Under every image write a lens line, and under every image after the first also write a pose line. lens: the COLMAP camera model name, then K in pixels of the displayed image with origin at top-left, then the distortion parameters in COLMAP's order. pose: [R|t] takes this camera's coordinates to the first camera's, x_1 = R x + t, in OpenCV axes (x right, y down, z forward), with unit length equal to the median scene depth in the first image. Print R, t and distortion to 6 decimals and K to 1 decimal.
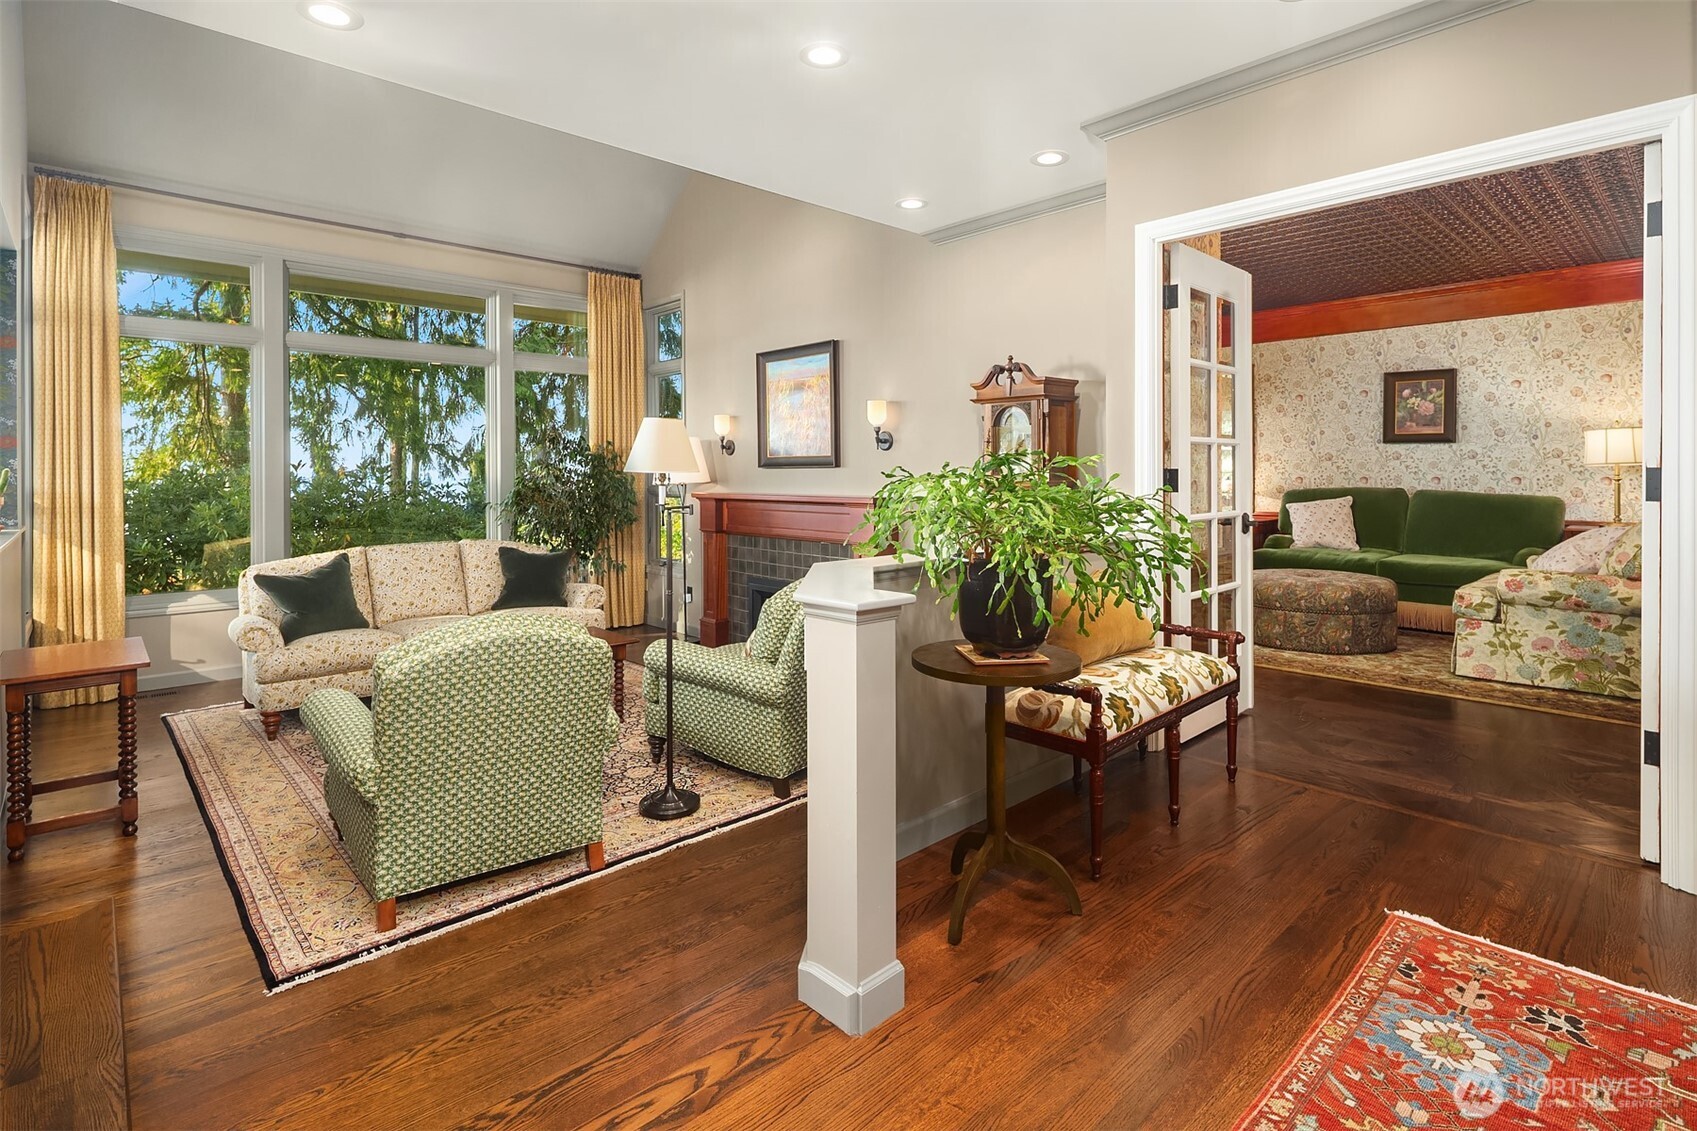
lens RADIAL K [[820.3, 0, 852.1], [0, 820.3, 482.0], [0, 0, 1]] dist [-0.002272, -0.001119]
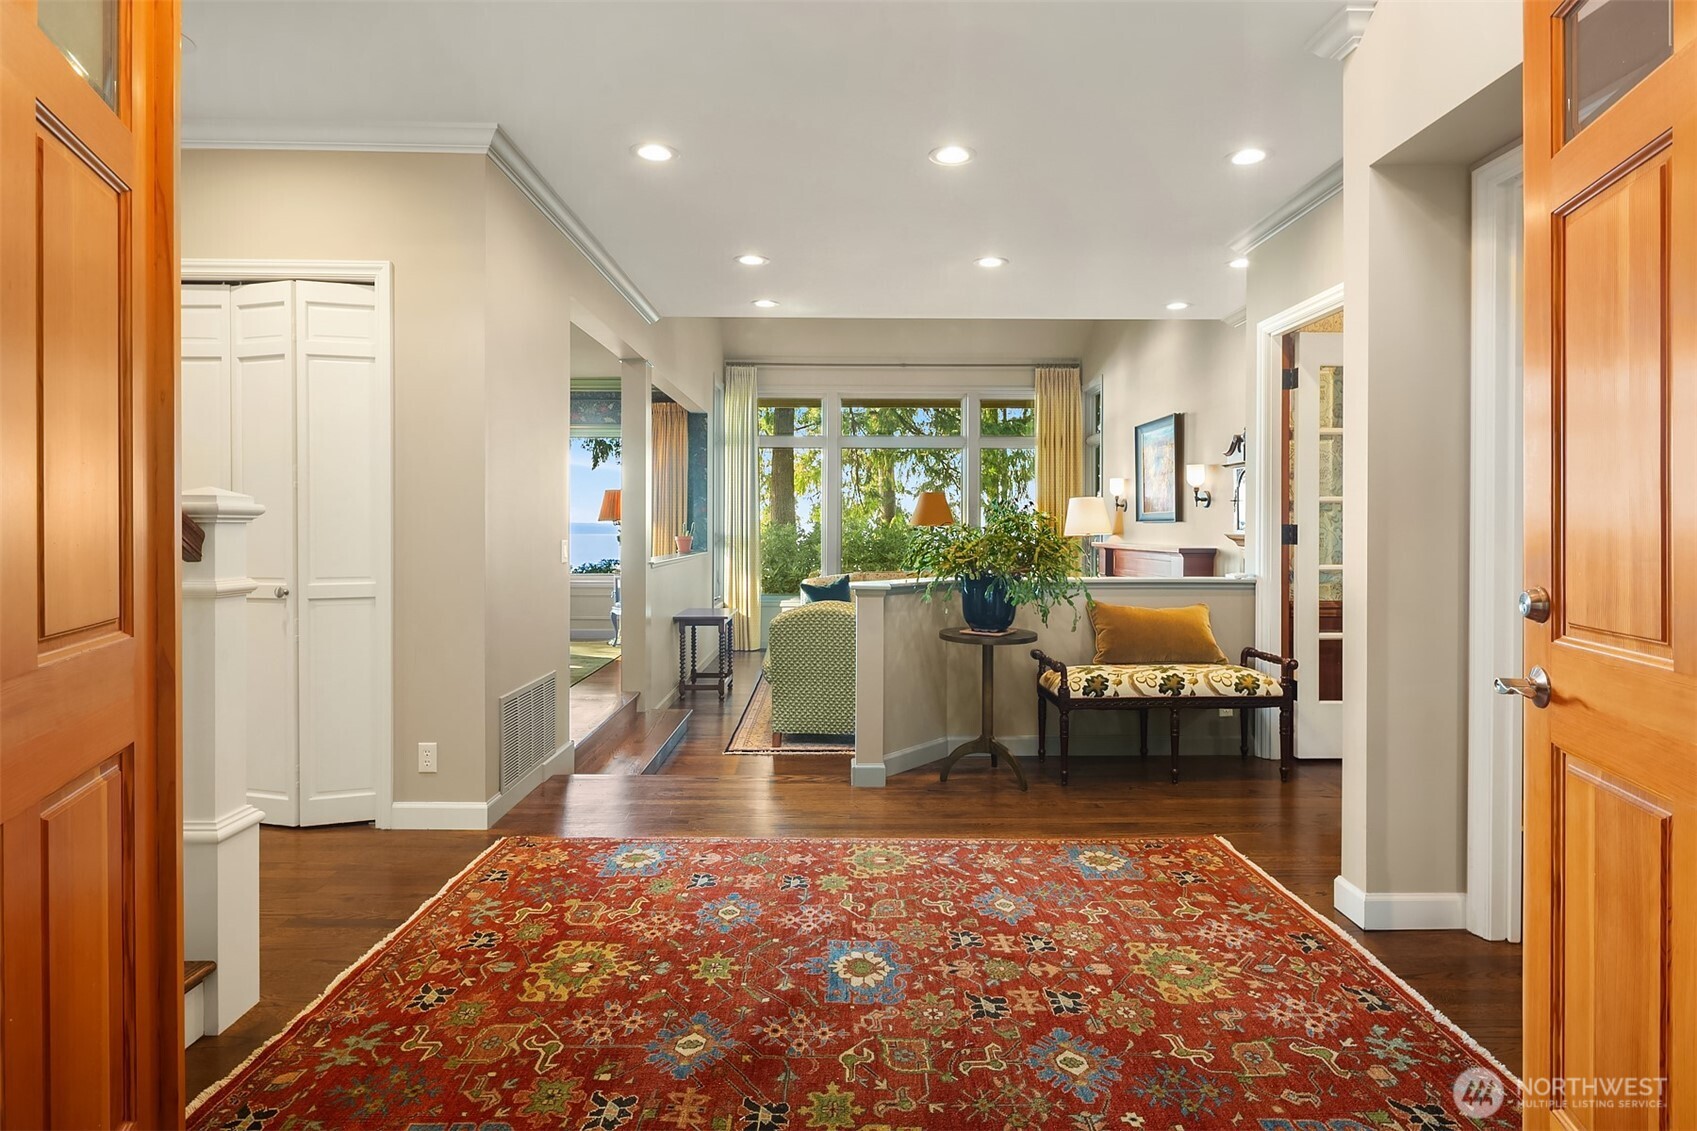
lens RADIAL K [[823.3, 0, 853.9], [0, 823.3, 531.0], [0, 0, 1]] dist [0.001289, -0.001025]
pose [[0.745782, 0.011470, -0.666091, 1.082005], [-0.015917, 0.999873, -0.000604, 0.005828], [0.666000, 0.011052, 0.745870, -0.464503]]
